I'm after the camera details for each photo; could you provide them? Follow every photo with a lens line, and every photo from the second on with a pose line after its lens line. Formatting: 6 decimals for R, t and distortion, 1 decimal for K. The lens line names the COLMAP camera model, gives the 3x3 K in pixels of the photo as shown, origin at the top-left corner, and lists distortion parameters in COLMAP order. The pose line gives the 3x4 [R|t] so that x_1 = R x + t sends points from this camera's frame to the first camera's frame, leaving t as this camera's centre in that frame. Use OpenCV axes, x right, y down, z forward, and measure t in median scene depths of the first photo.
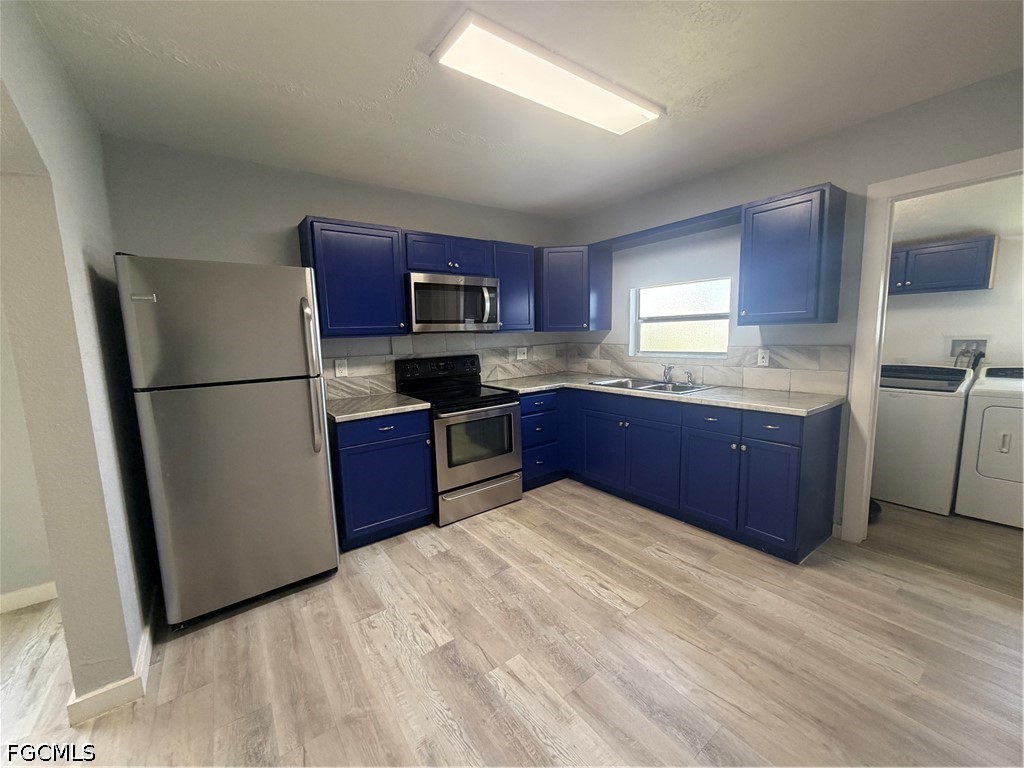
lens RADIAL K [[408.4, 0, 514.4], [0, 408.4, 385.2], [0, 0, 1]] dist [0.001207, 0.000406]
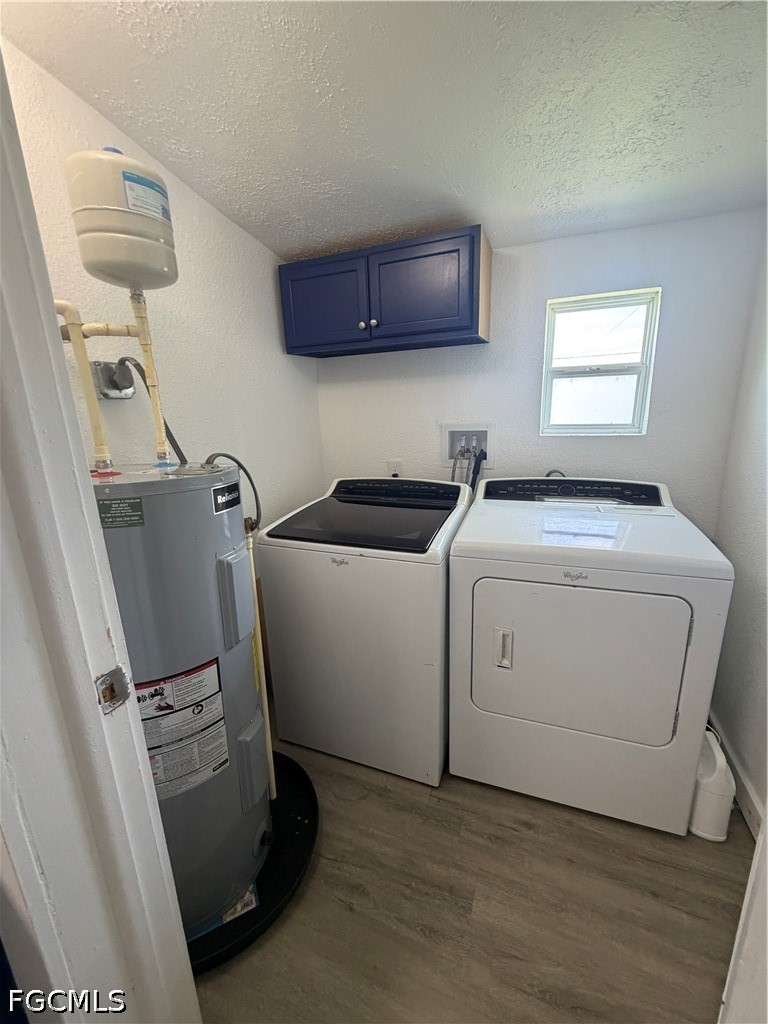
lens RADIAL K [[408.4, 0, 385.0], [0, 408.4, 509.9], [0, 0, 1]] dist [0.001207, 0.000406]
pose [[0.851098, -0.121137, 0.510840, 0.785305], [0.075961, 0.991191, 0.108488, -0.080341], [-0.519482, -0.053530, 0.852803, 0.620326]]
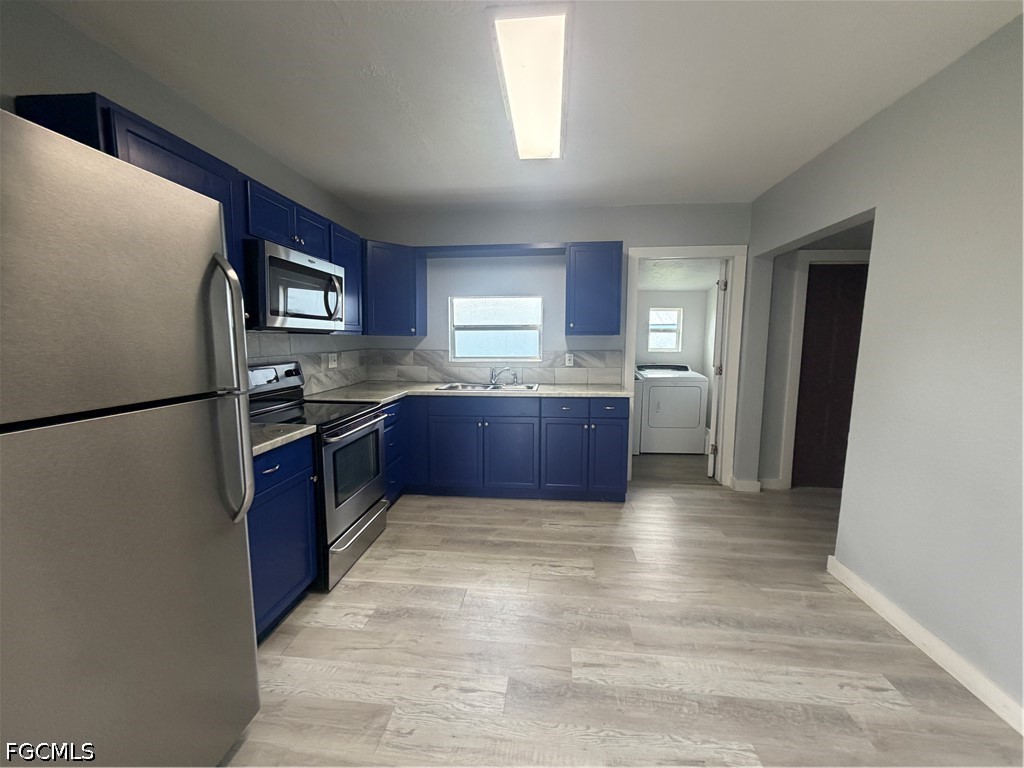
lens RADIAL K [[408.4, 0, 514.4], [0, 408.4, 385.2], [0, 0, 1]] dist [0.001207, 0.000406]
pose [[0.675231, -0.052714, 0.735720, -0.484013], [0.075805, 0.997121, 0.001872, -0.001593], [-0.733701, 0.054507, 0.677283, 0.234767]]
